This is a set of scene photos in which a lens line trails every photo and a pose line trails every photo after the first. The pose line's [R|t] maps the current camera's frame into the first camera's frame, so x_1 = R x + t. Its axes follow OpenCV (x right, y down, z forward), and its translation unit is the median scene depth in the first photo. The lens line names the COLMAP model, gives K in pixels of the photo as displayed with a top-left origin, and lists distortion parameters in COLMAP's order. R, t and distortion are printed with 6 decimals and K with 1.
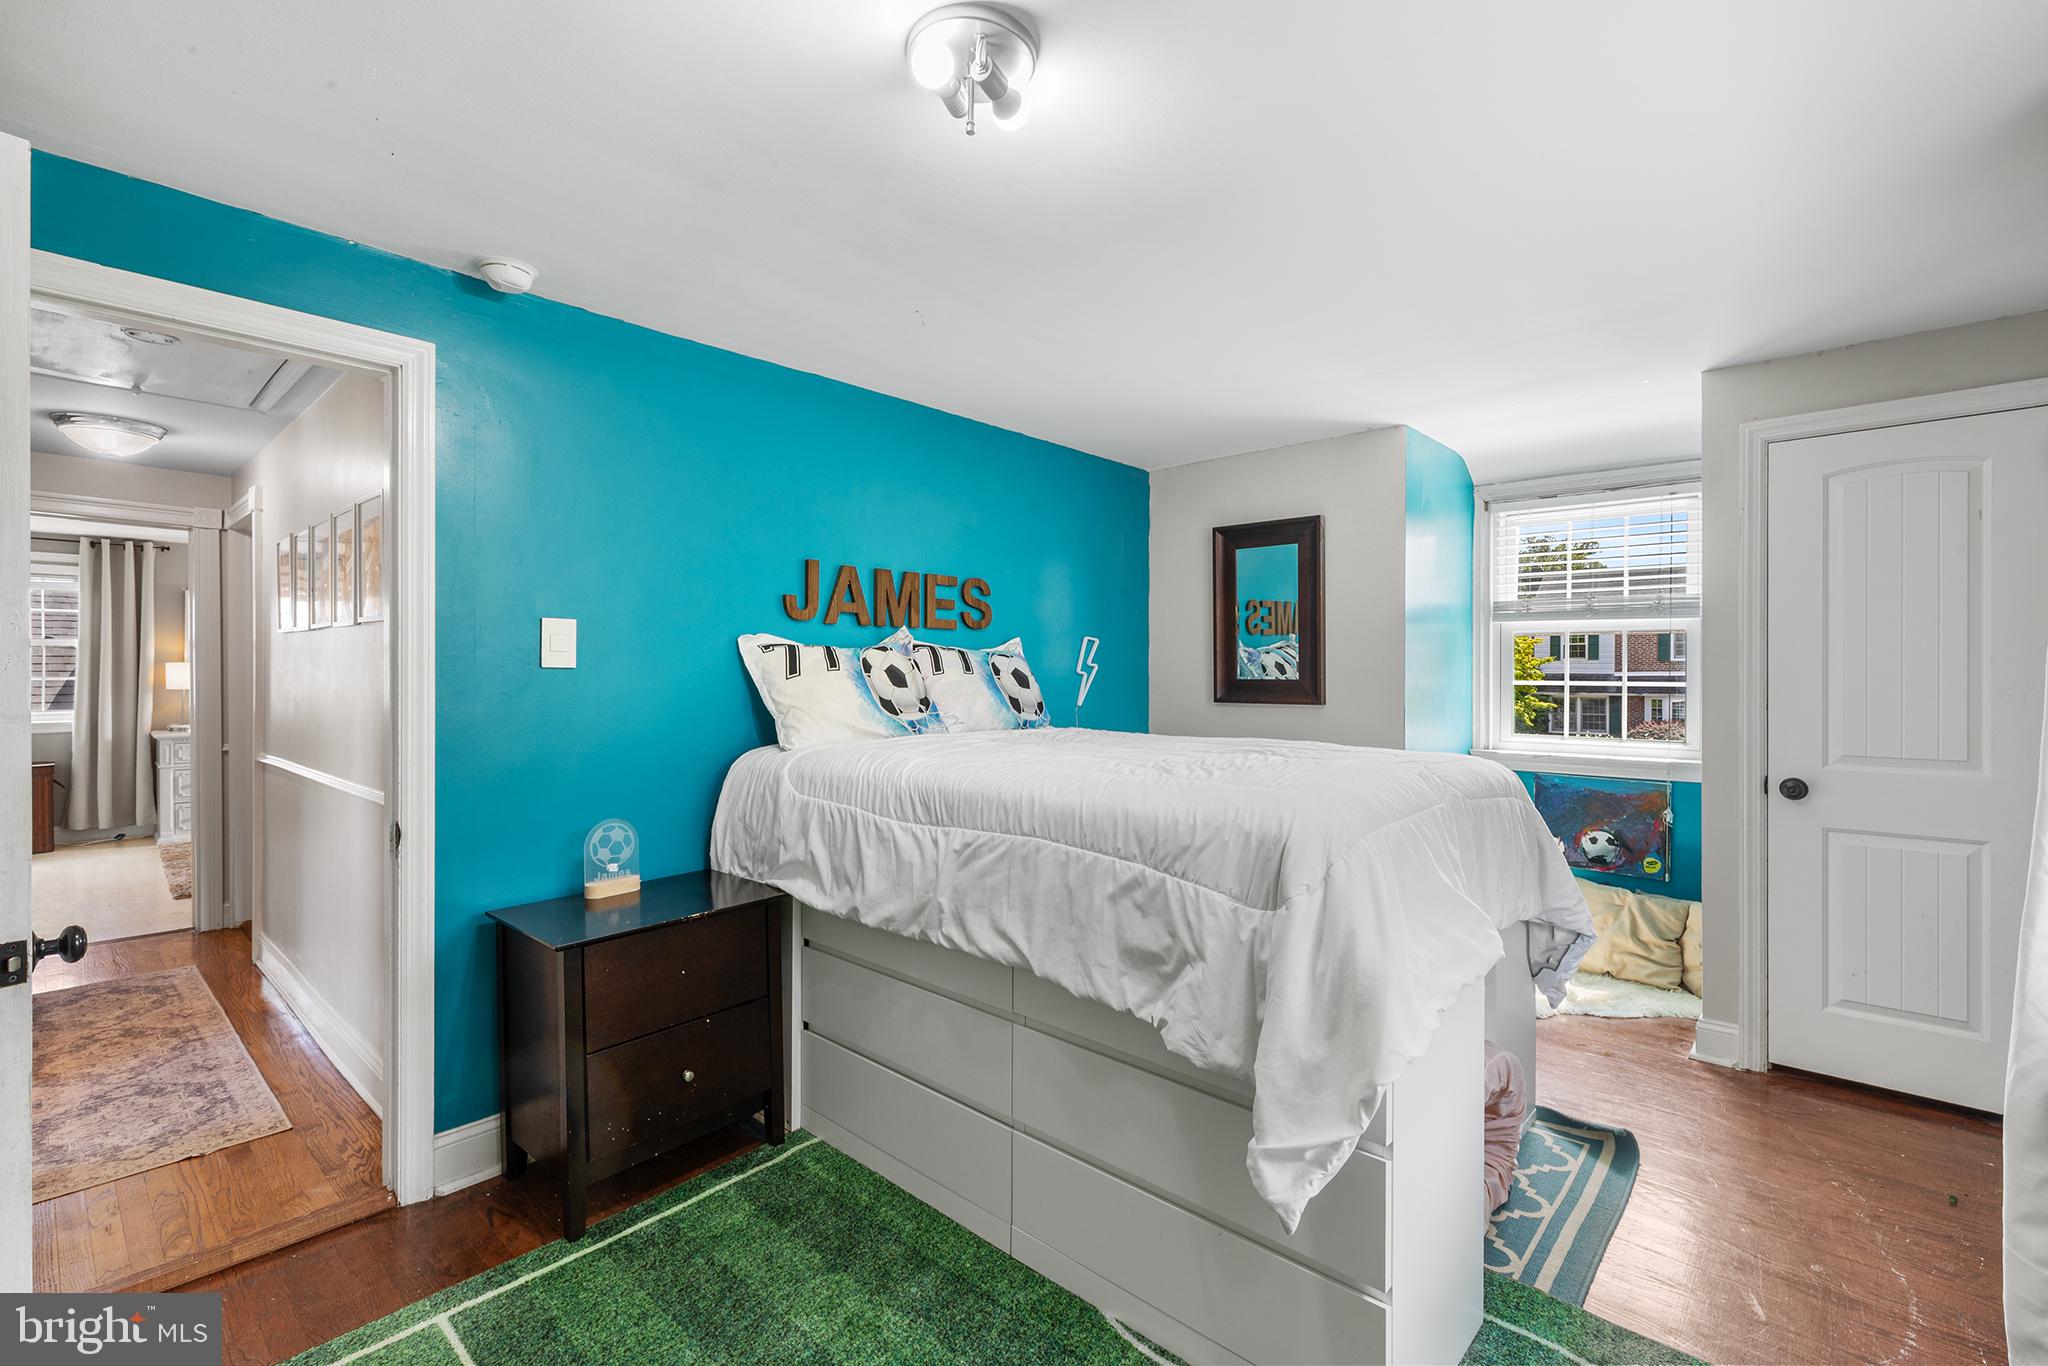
lens RADIAL K [[920.5, 0, 1033.1], [0, 920.5, 675.3], [0, 0, 1]] dist [0.011176, -0.002866]
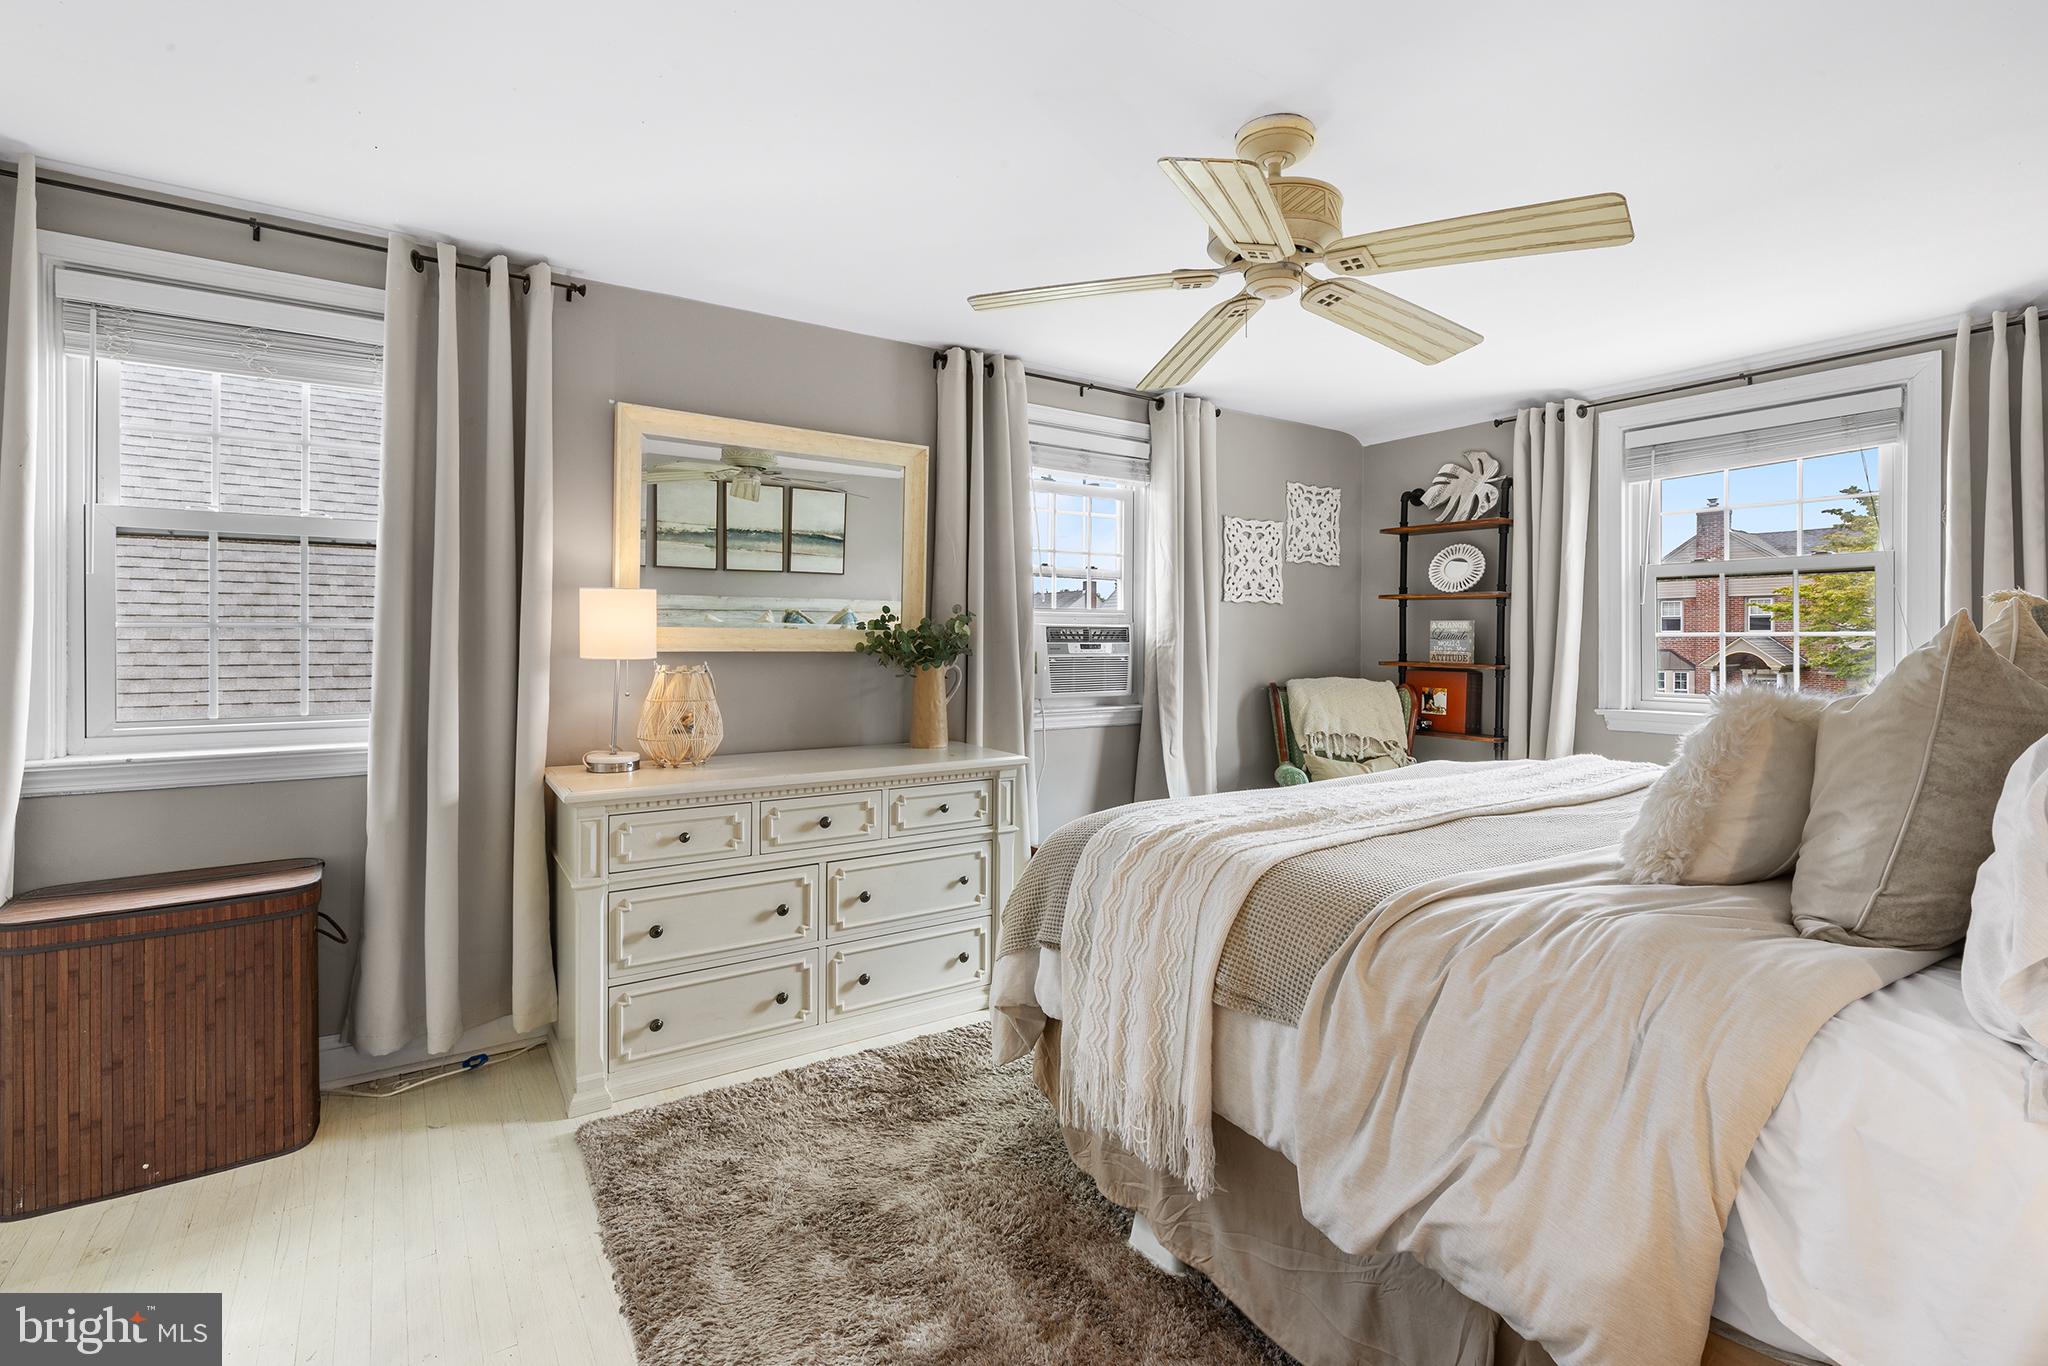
lens RADIAL K [[920.5, 0, 1035.0], [0, 920.5, 642.2], [0, 0, 1]] dist [0.011176, -0.002866]
pose [[0.977657, 0.001494, -0.210202, -1.923475], [-0.002213, 0.999992, -0.003184, 0.025183], [0.210195, 0.003578, 0.977653, 1.915951]]
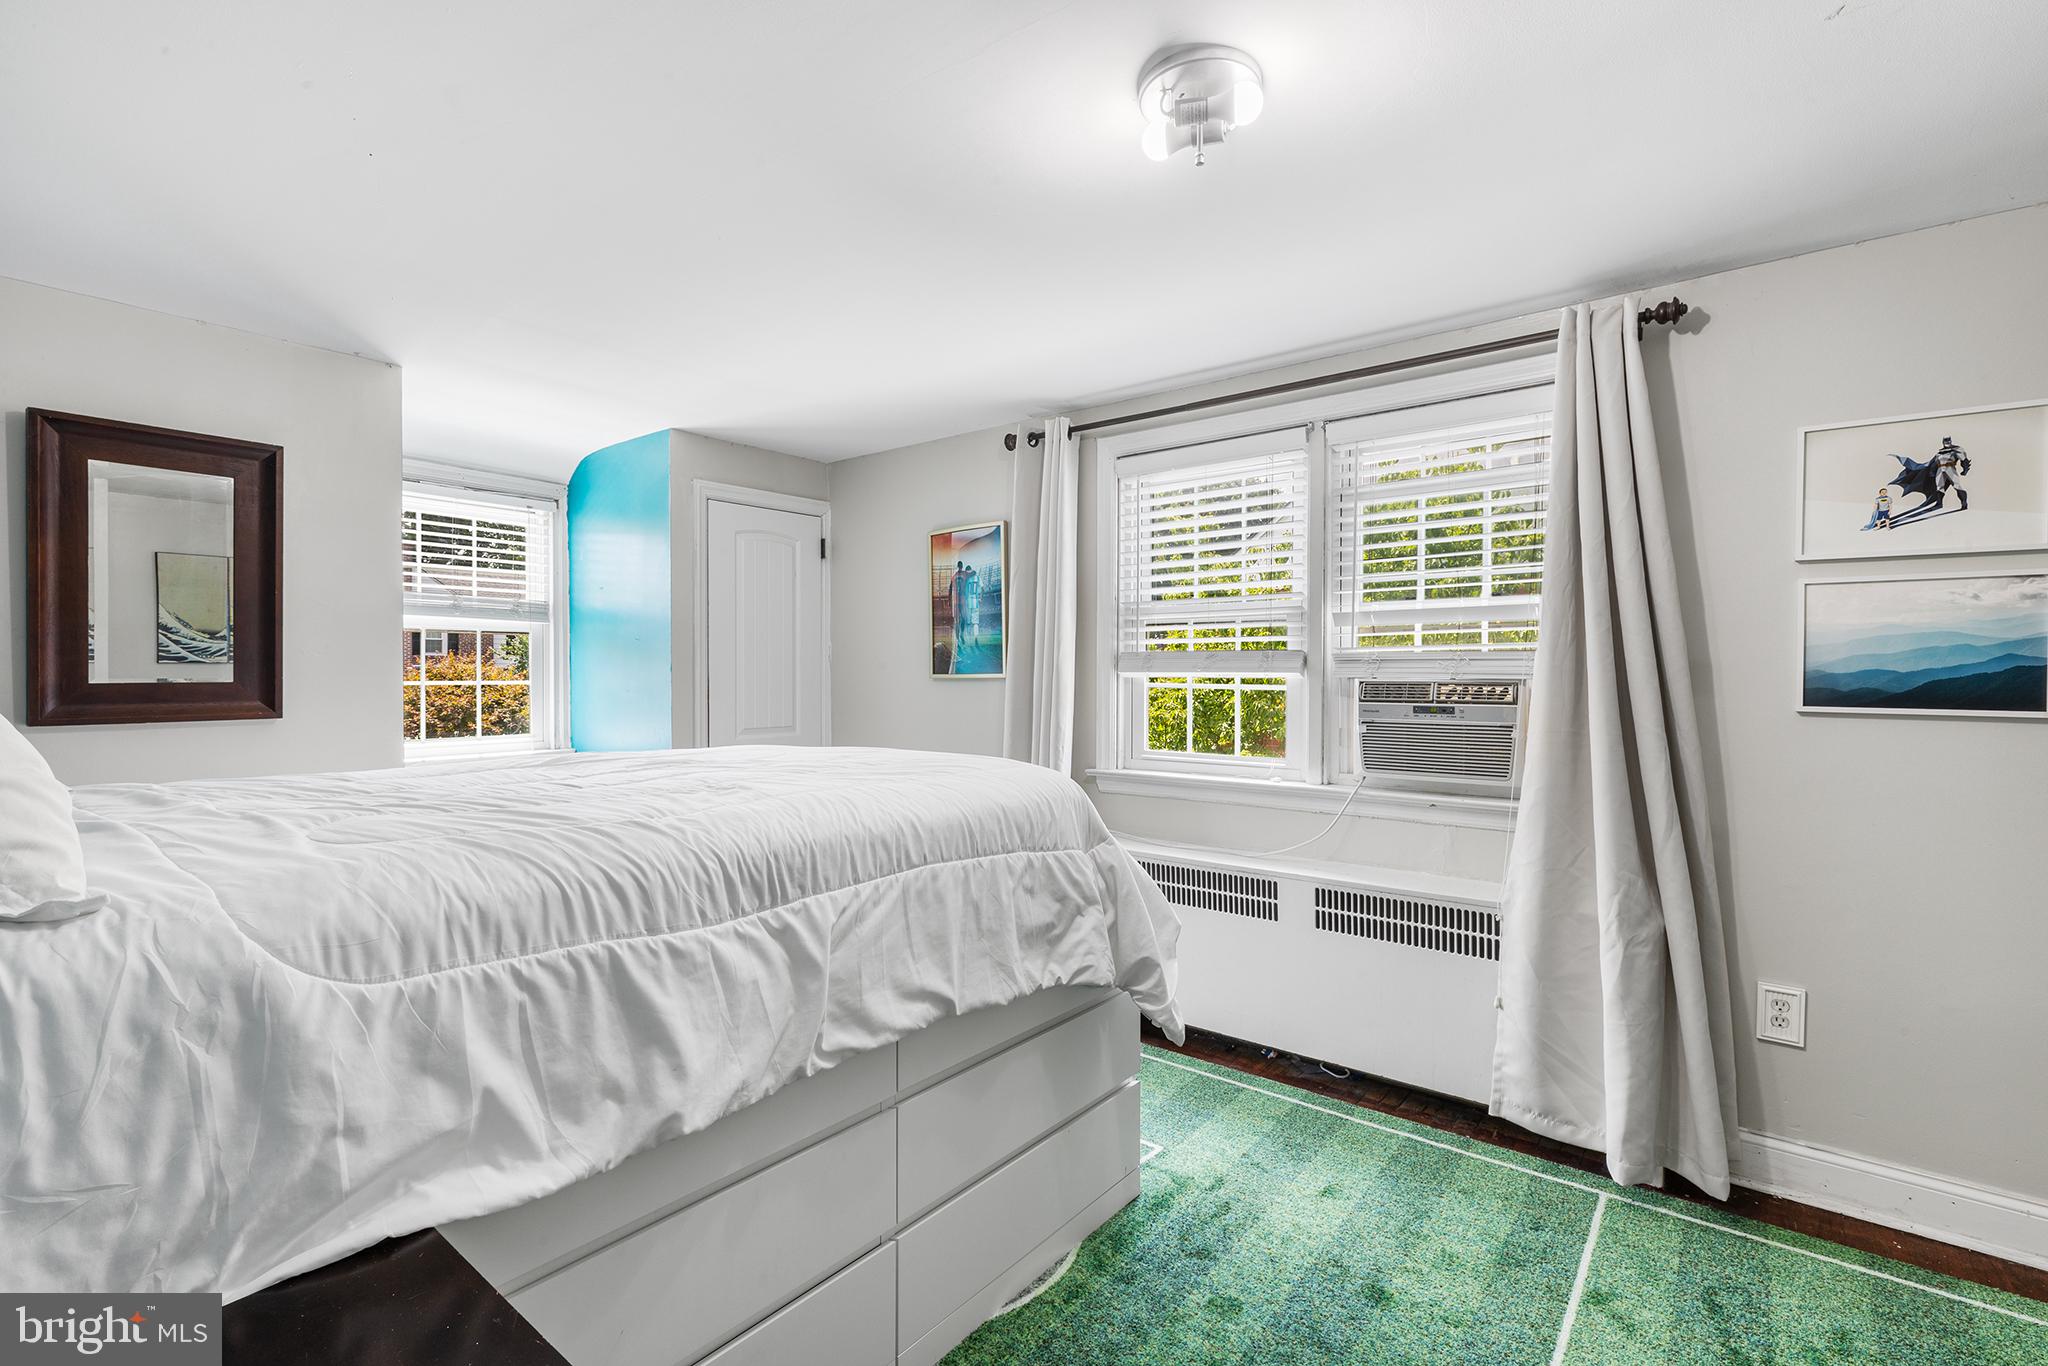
lens RADIAL K [[920.5, 0, 1022.3], [0, 920.5, 677.2], [0, 0, 1]] dist [0.011176, -0.002866]
pose [[-0.072998, -0.005487, 0.997317, -0.664157], [0.001840, 0.999982, 0.005637, -0.002306], [-0.997330, 0.002247, -0.072986, 0.755821]]
